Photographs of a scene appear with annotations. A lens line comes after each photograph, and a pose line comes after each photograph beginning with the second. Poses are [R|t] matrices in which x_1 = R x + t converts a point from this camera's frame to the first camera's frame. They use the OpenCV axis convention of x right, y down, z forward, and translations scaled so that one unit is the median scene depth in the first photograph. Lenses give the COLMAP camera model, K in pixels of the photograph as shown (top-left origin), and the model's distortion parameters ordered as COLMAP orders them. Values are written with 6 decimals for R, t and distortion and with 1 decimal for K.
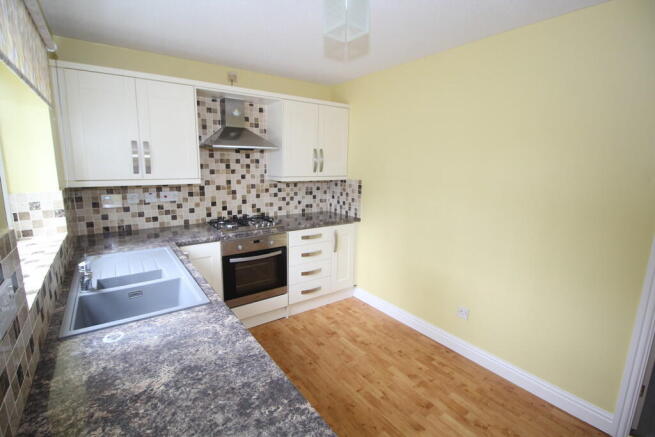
lens RADIAL K [[307.6, 0, 320.6], [0, 307.6, 218.6], [0, 0, 1]] dist [-0.000622, -0.000876]
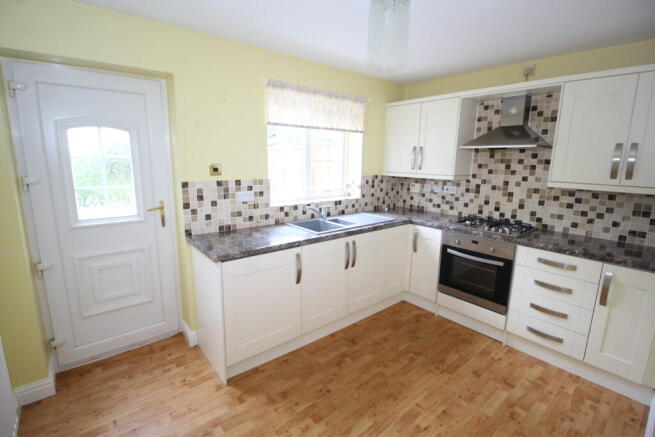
lens RADIAL K [[307.6, 0, 320.6], [0, 307.6, 218.6], [0, 0, 1]] dist [-0.000622, -0.000876]
pose [[0.072966, 0.182251, -0.980541, 0.630569], [-0.197945, 0.966249, 0.164864, -0.055890], [0.977494, 0.182064, 0.106578, 0.352591]]
